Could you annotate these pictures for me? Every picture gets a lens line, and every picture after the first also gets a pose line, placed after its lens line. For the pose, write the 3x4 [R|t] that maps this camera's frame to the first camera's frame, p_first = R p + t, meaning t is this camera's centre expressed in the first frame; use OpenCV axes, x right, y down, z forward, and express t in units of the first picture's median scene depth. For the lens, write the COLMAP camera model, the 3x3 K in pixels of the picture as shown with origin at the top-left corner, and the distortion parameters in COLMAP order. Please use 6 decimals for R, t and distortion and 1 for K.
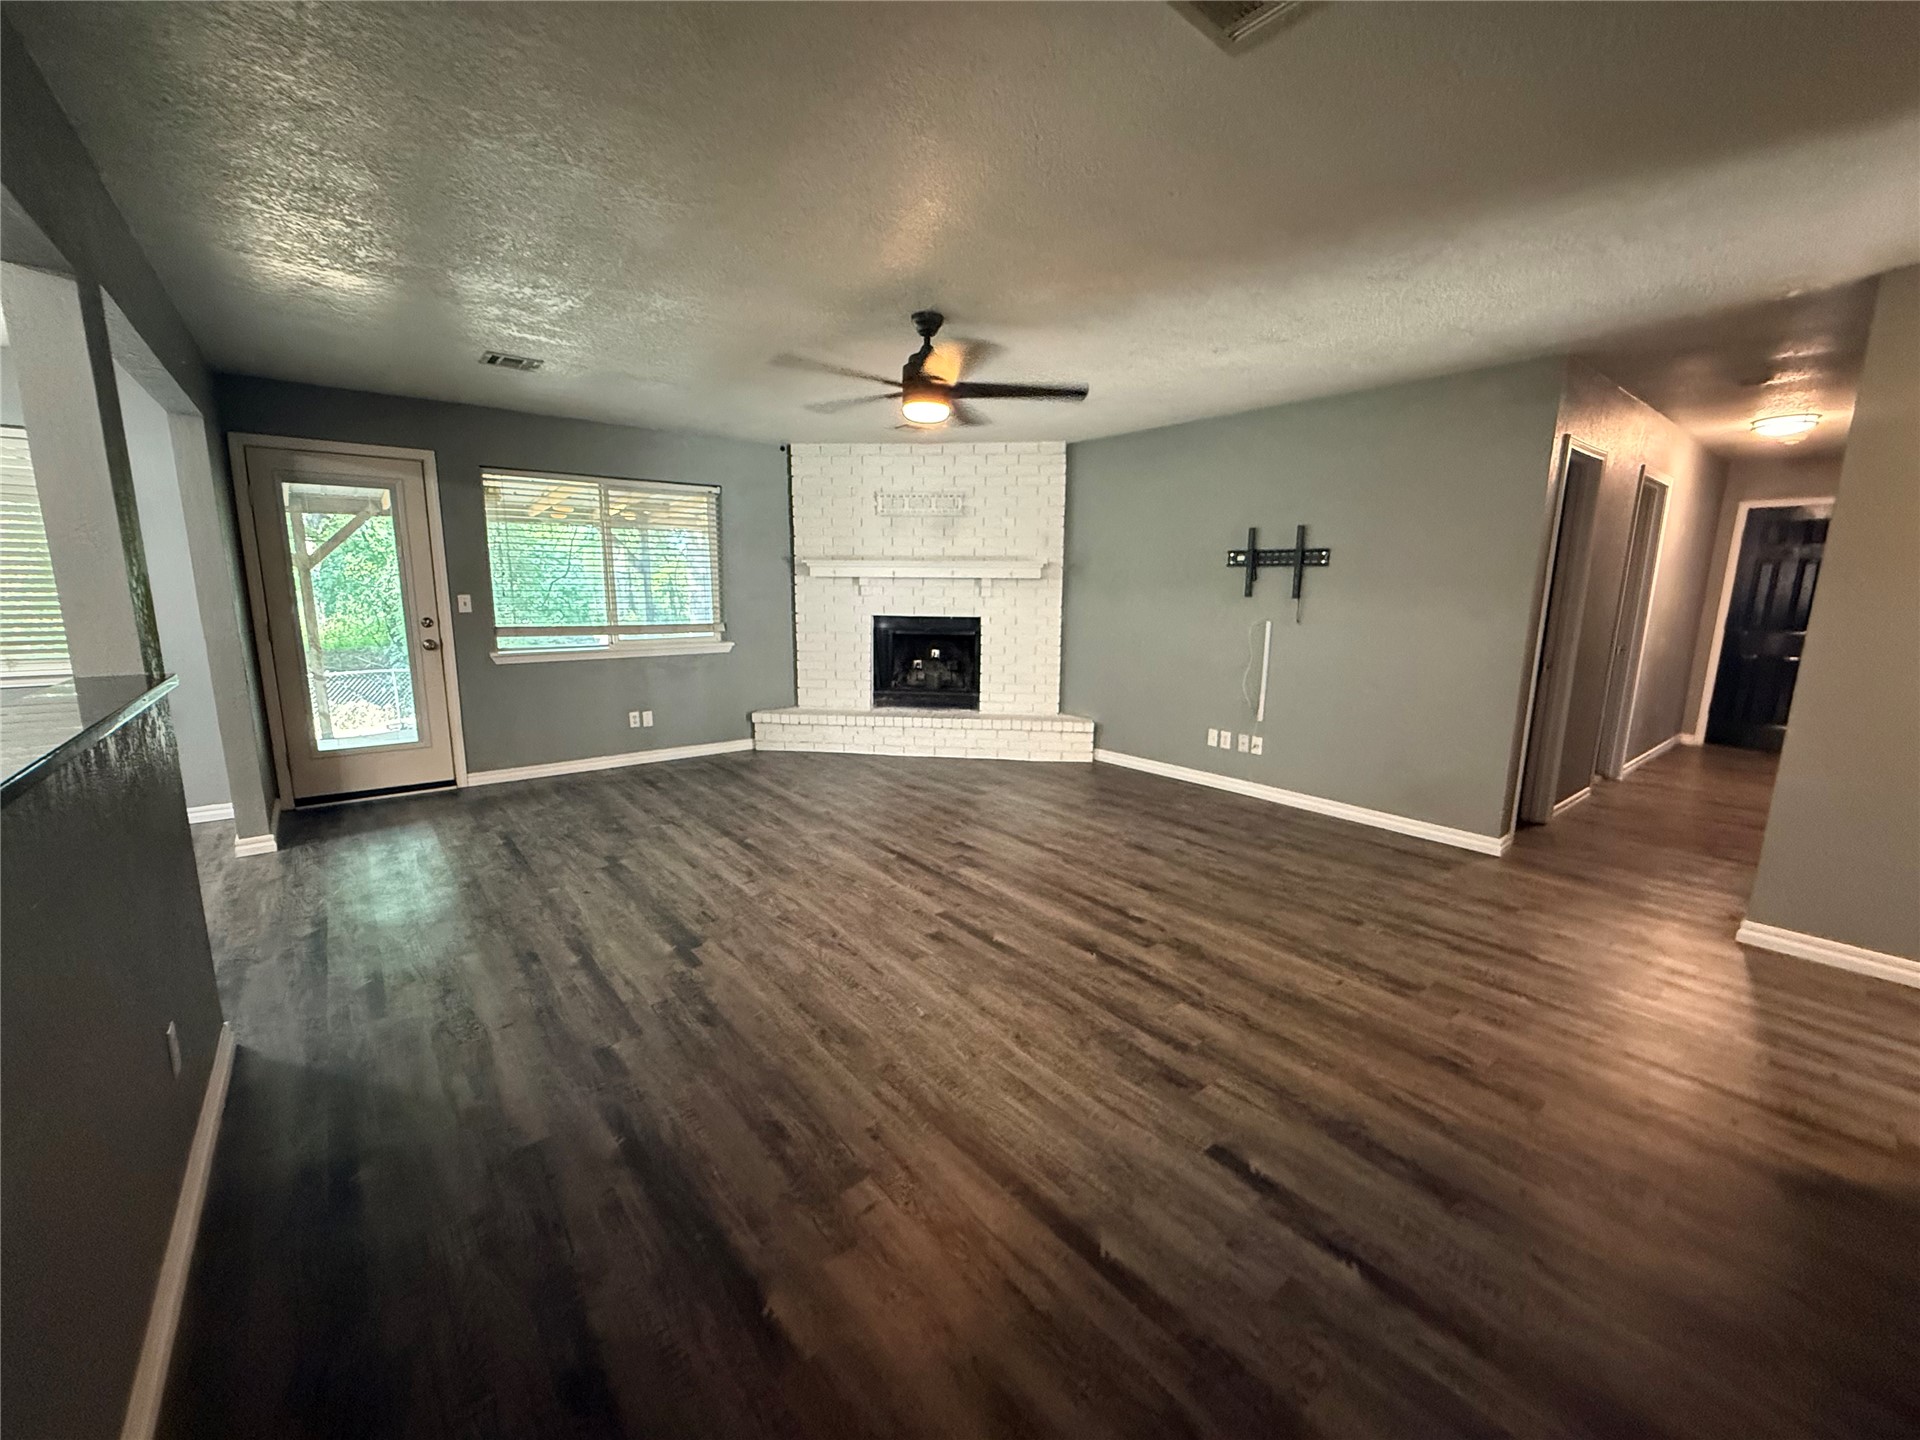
lens RADIAL K [[765.9, 0, 954.1], [0, 765.9, 721.9], [0, 0, 1]] dist [-0.001953, 0.000432]
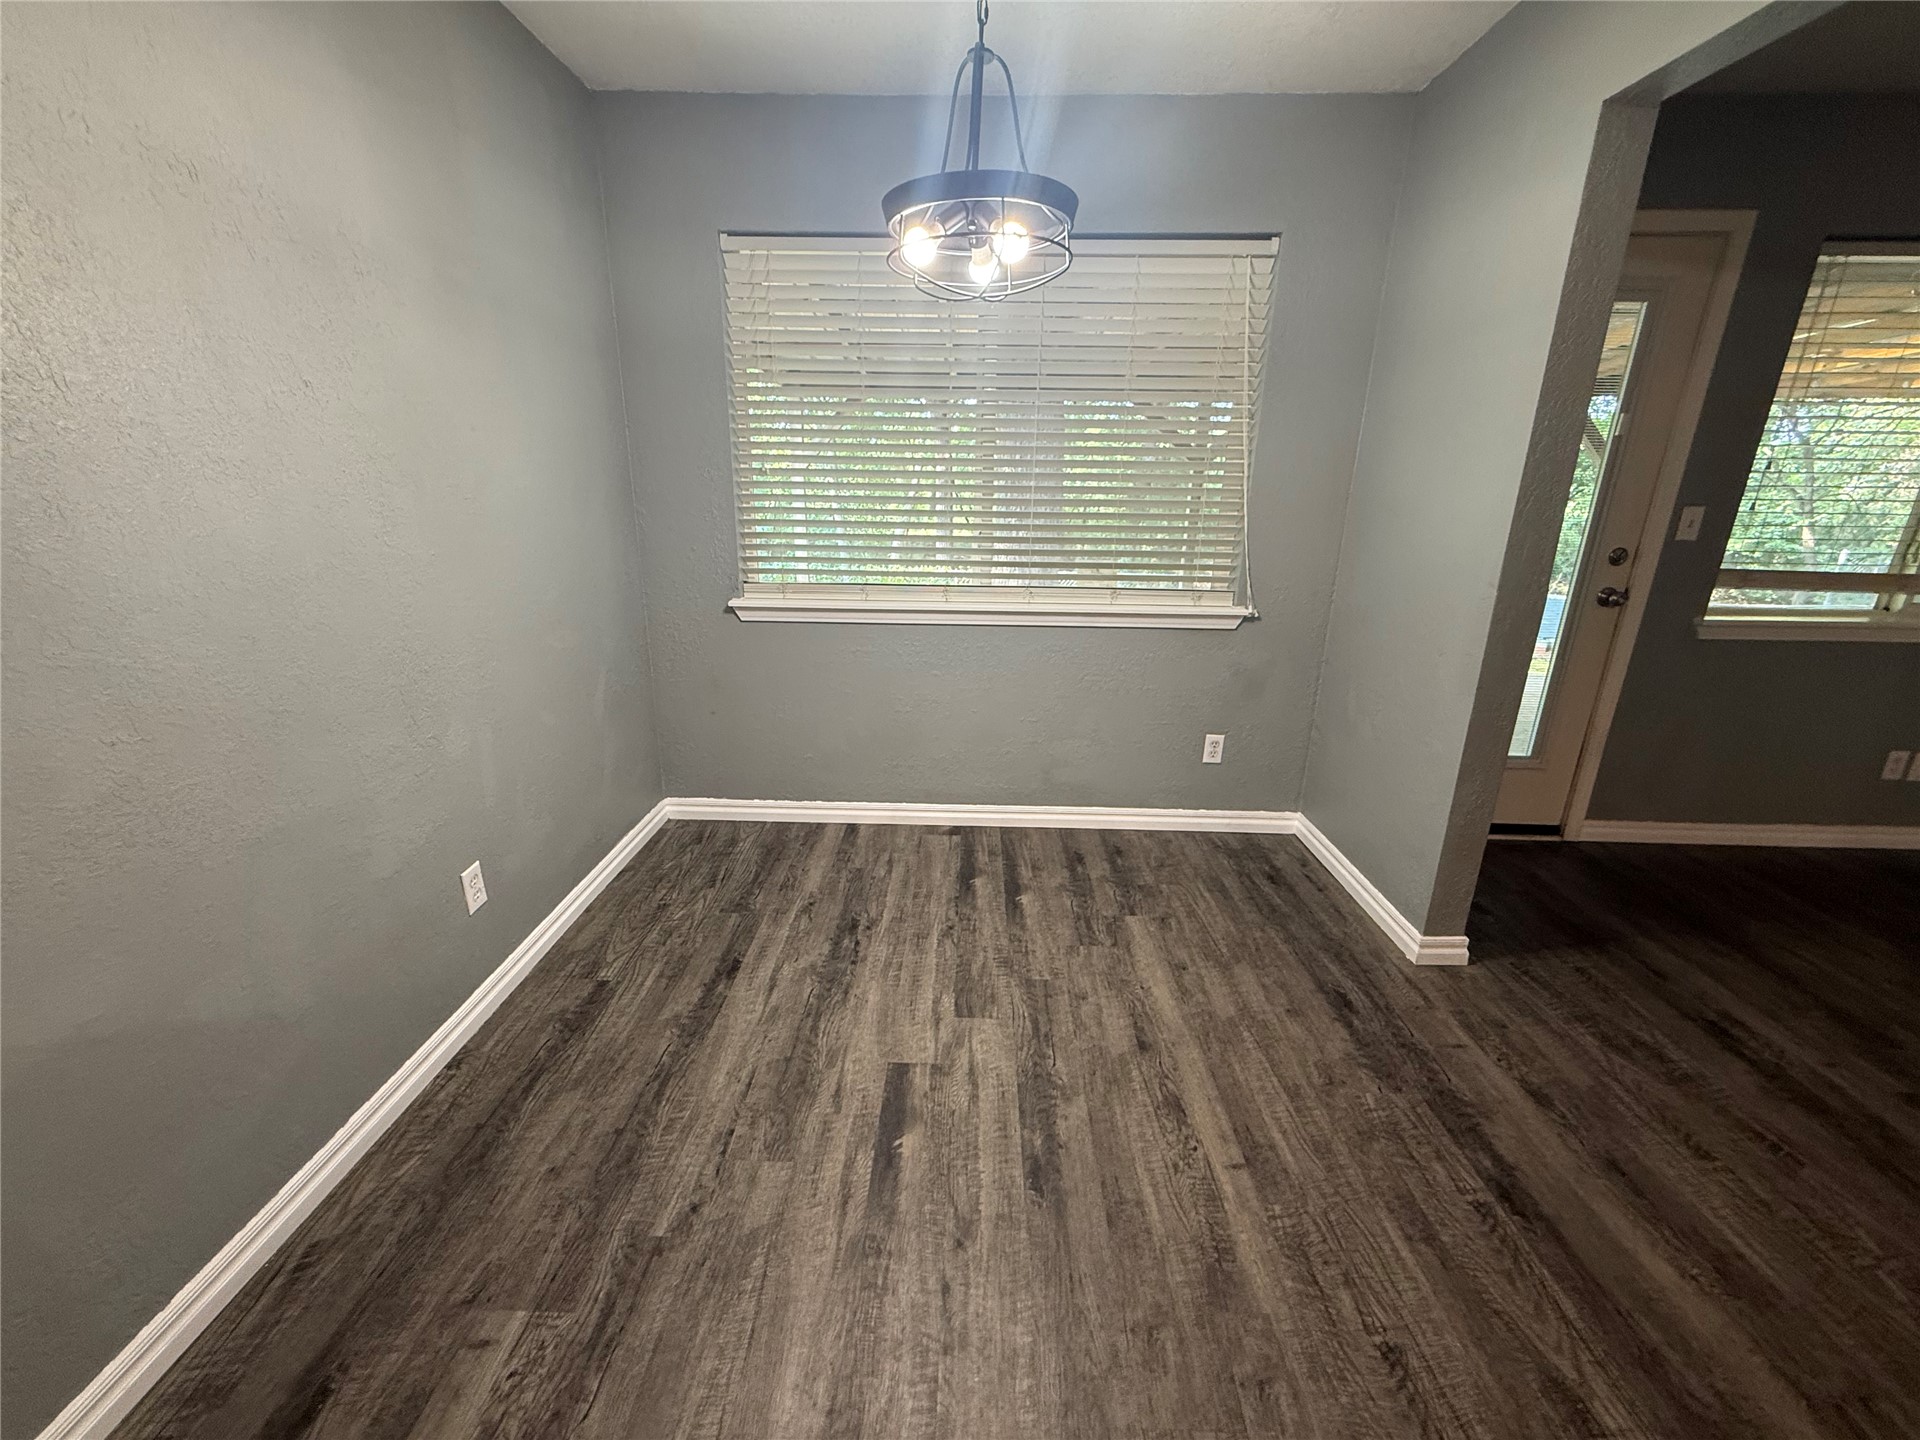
lens RADIAL K [[765.9, 0, 954.2], [0, 765.9, 720.7], [0, 0, 1]] dist [-0.001953, 0.000432]
pose [[0.761079, 0.193964, -0.618980, -0.673350], [-0.120855, 0.979939, 0.158475, -0.042284], [0.637301, -0.045805, 0.769252, 0.257506]]
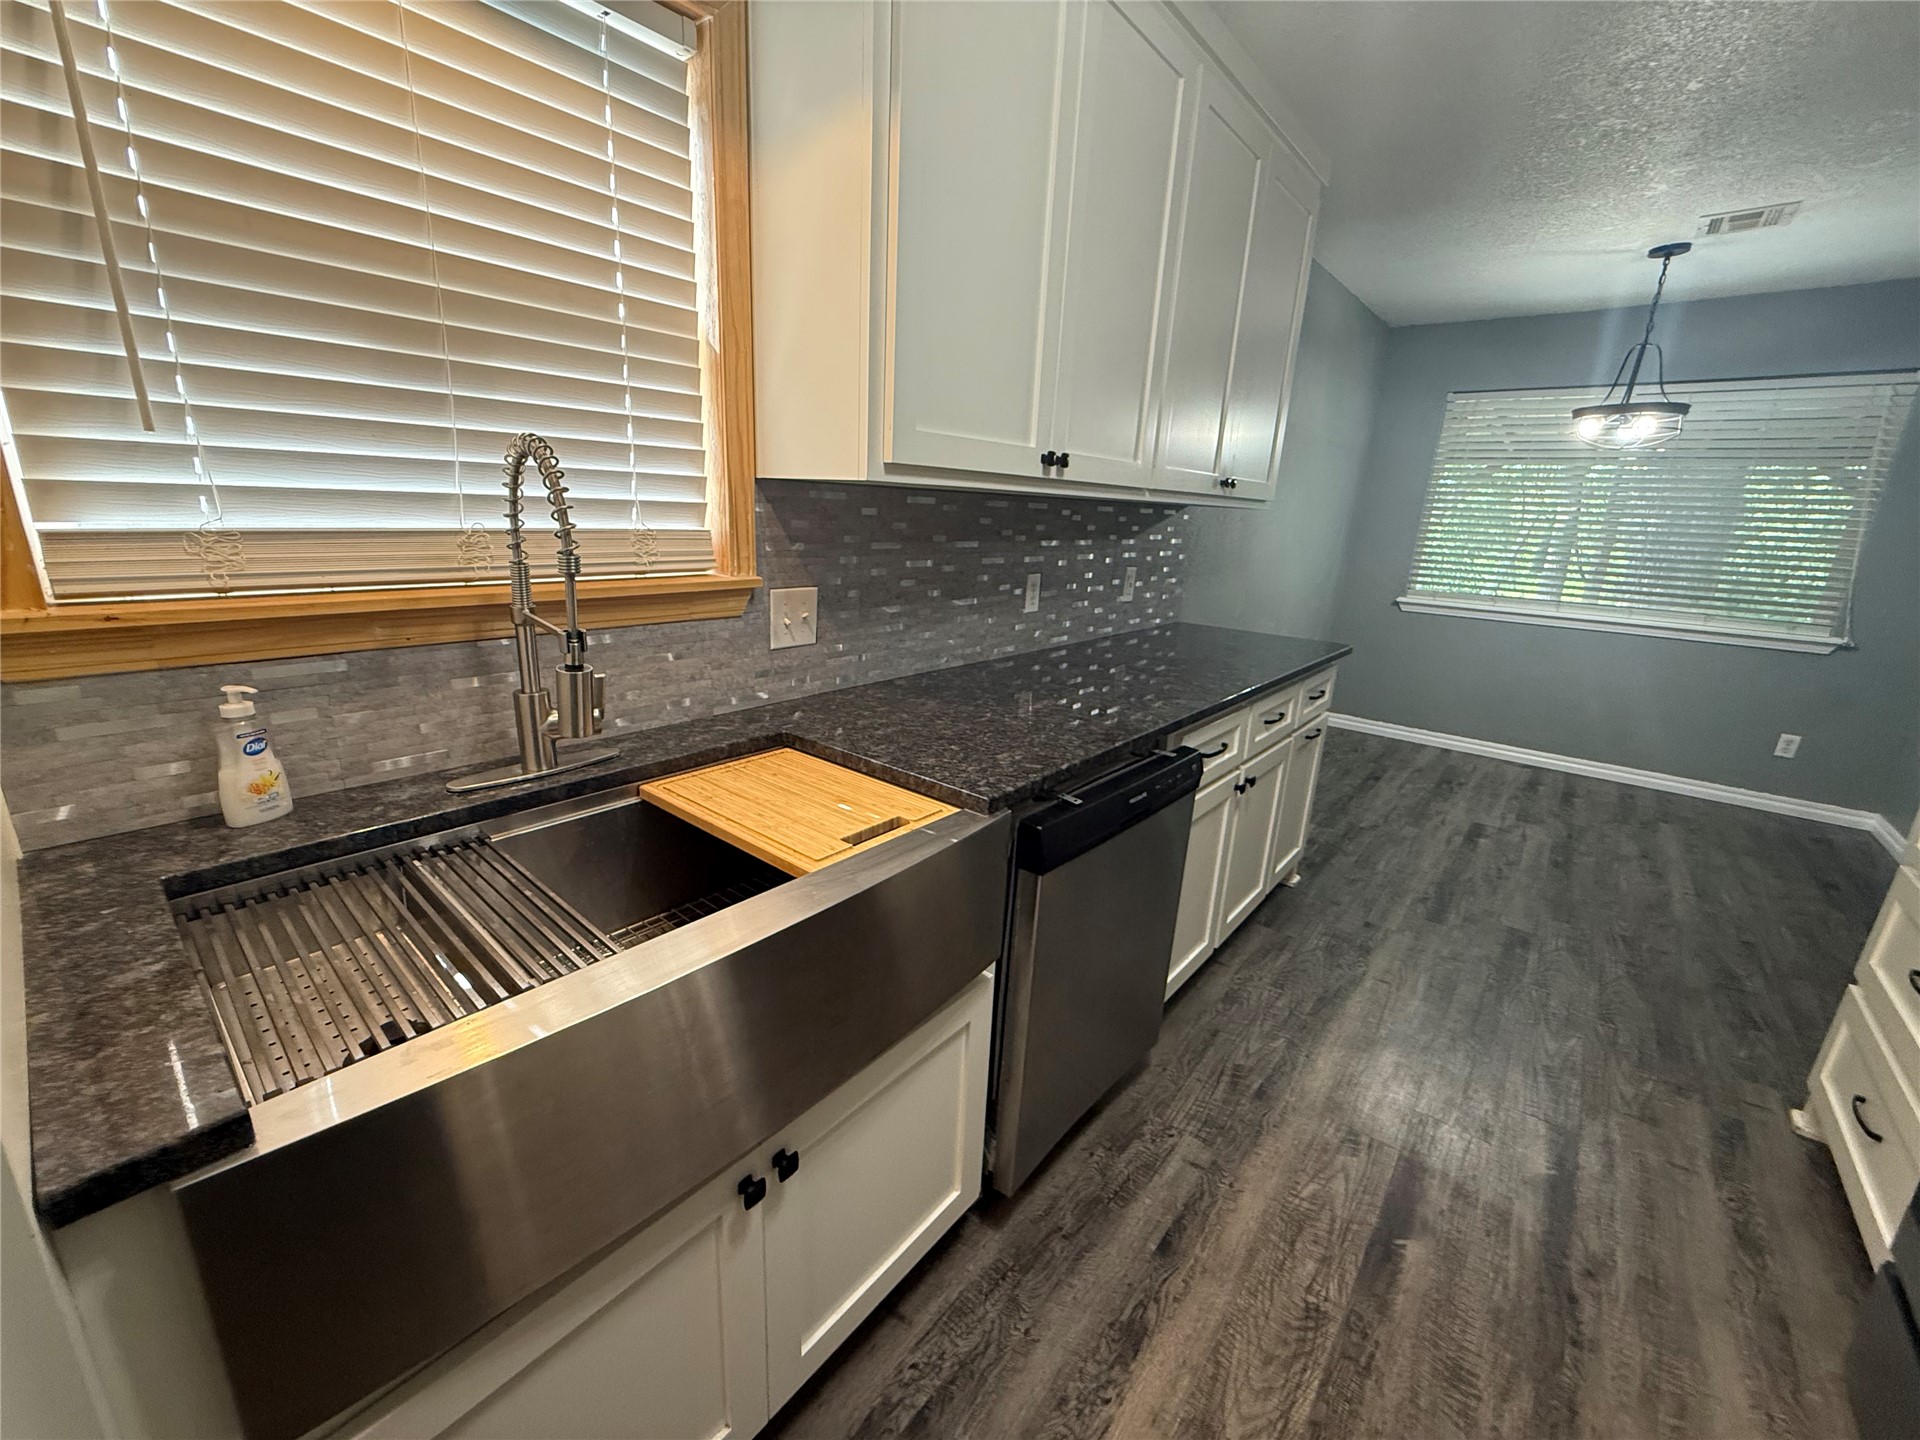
lens RADIAL K [[765.9, 0, 951.7], [0, 765.9, 721.1], [0, 0, 1]] dist [-0.001953, 0.000432]
pose [[0.193303, 0.263238, -0.945166, -0.324980], [-0.215129, 0.951265, 0.220939, 0.036542], [0.957263, 0.160625, 0.240513, -0.152895]]
